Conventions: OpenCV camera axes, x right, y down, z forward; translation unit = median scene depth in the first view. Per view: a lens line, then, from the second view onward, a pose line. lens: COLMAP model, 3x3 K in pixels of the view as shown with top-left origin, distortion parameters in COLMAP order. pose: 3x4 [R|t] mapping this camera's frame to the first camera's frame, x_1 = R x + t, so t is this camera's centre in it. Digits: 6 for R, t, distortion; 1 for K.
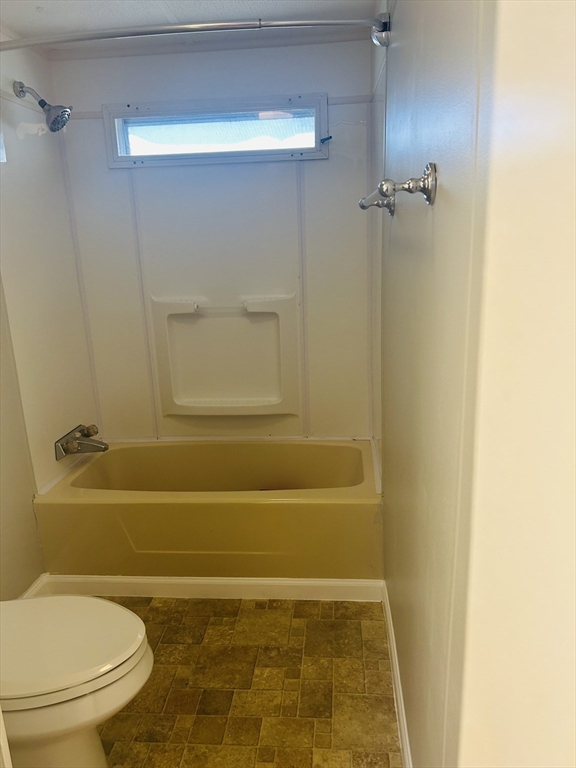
lens RADIAL K [[578.3, 0, 288.0], [0, 578.3, 384.0], [0, 0, 1]] dist [0.034593, -0.063242]
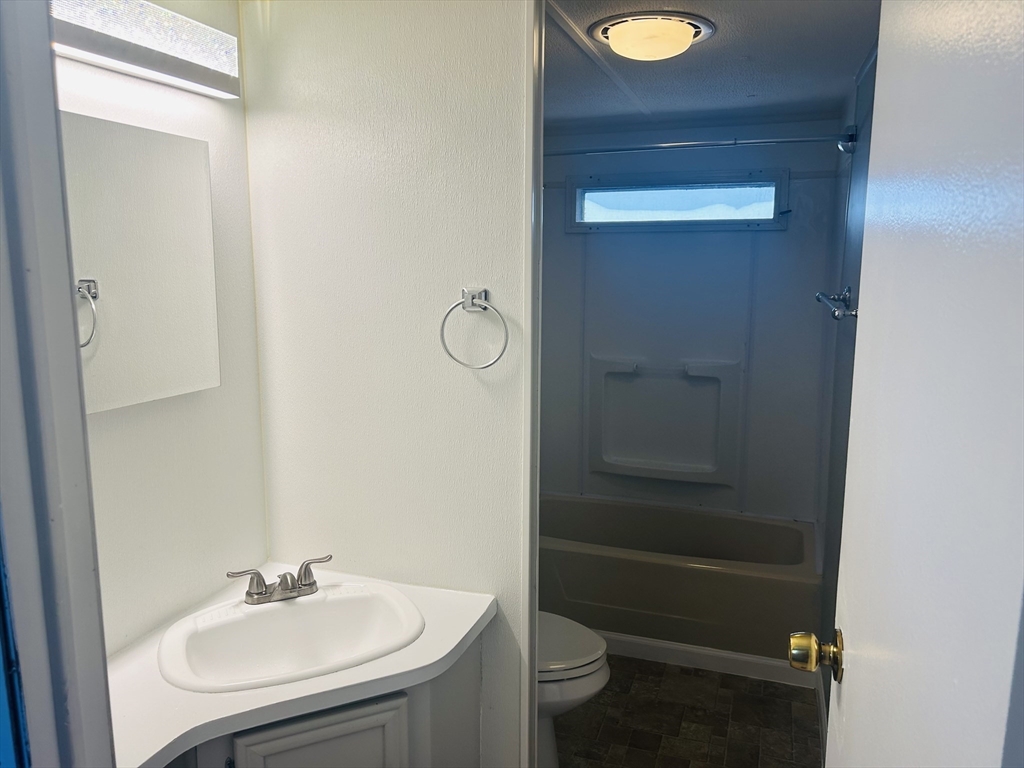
lens RADIAL K [[771.1, 0, 495.9], [0, 771.1, 379.2], [0, 0, 1]] dist [0.034593, -0.063242]
pose [[0.963542, 0.070906, -0.257991, -0.054462], [-0.090804, 0.993677, -0.066030, -0.001889], [0.251677, 0.087049, 0.963888, -0.417140]]
